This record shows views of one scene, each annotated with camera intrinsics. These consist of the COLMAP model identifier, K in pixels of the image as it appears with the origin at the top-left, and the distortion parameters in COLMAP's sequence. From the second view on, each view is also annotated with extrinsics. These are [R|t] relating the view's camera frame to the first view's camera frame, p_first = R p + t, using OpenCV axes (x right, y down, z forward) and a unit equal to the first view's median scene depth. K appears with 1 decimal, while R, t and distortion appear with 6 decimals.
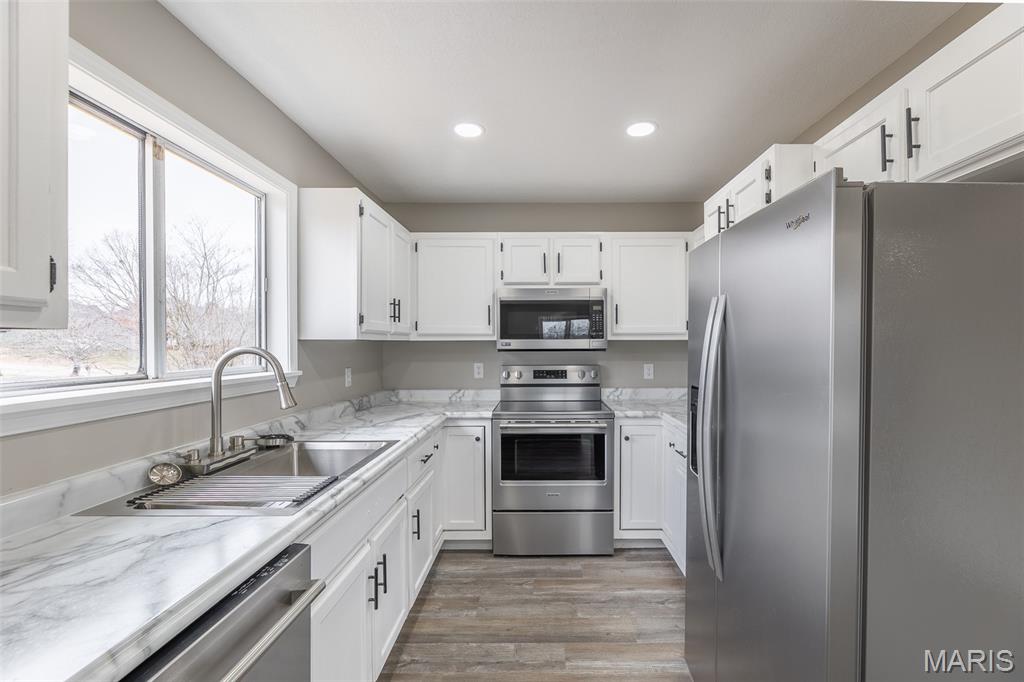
lens RADIAL K [[414.7, 0, 529.9], [0, 414.7, 346.6], [0, 0, 1]] dist [-0.001893, -0.000758]
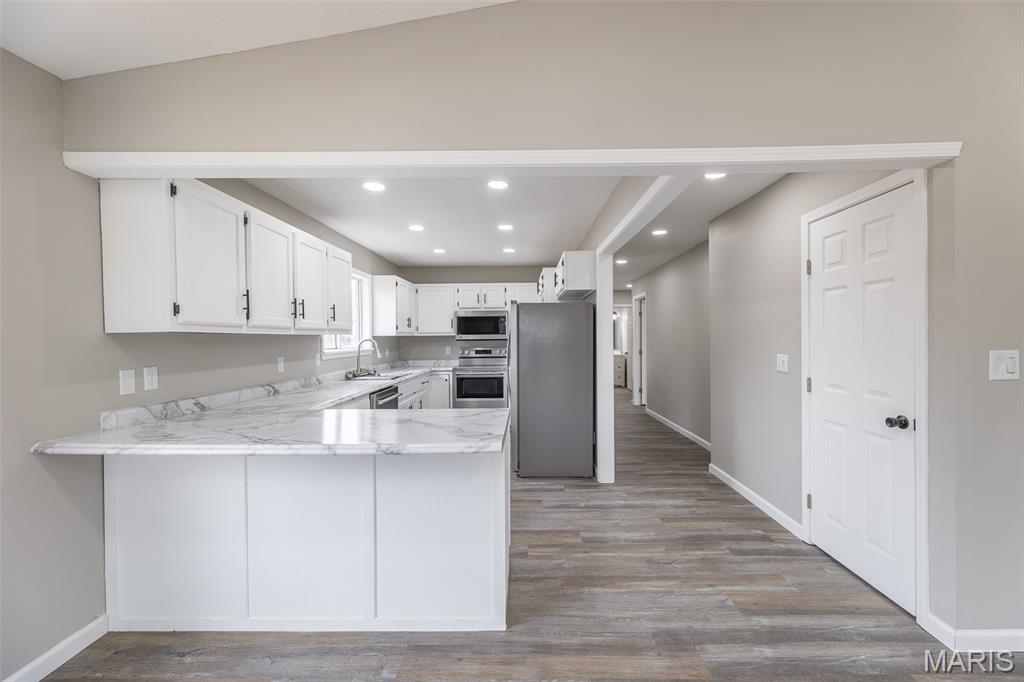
lens RADIAL K [[414.7, 0, 522.7], [0, 414.7, 343.0], [0, 0, 1]] dist [-0.001893, -0.000758]
pose [[0.999924, -0.007246, 0.010002, 0.261314], [0.007154, 0.999932, 0.009157, 0.007484], [-0.010068, -0.009085, 0.999908, -1.213737]]
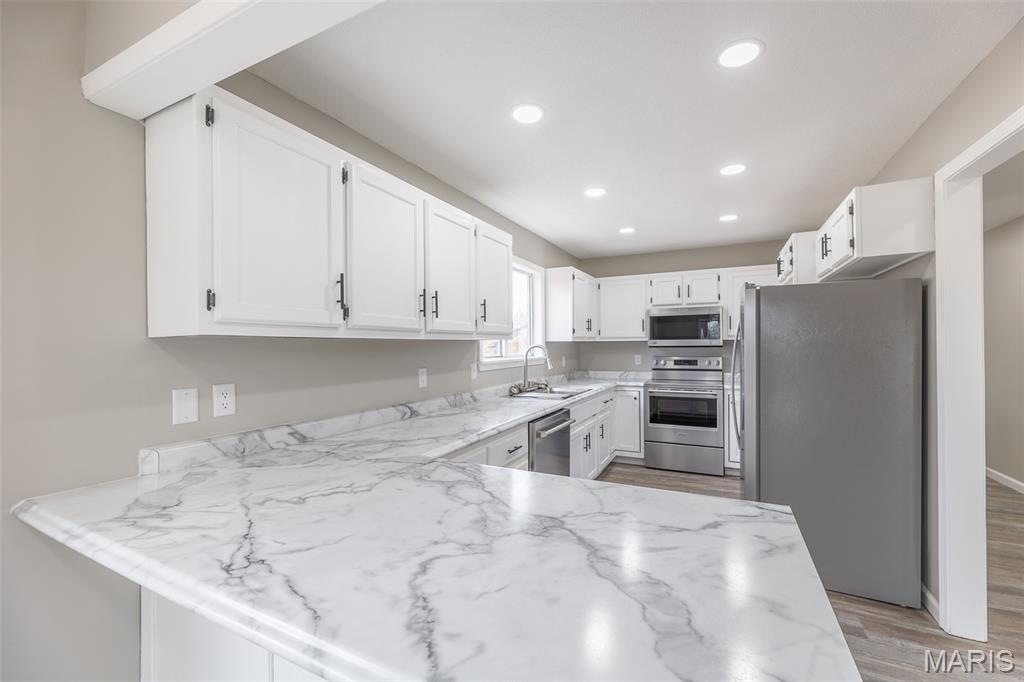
lens RADIAL K [[414.7, 0, 524.6], [0, 414.7, 341.6], [0, 0, 1]] dist [-0.001893, -0.000758]
pose [[0.908670, -0.007630, -0.417446, 0.174056], [0.003780, 0.999942, -0.010047, 0.003469], [0.417499, 0.007552, 0.908646, -0.747212]]
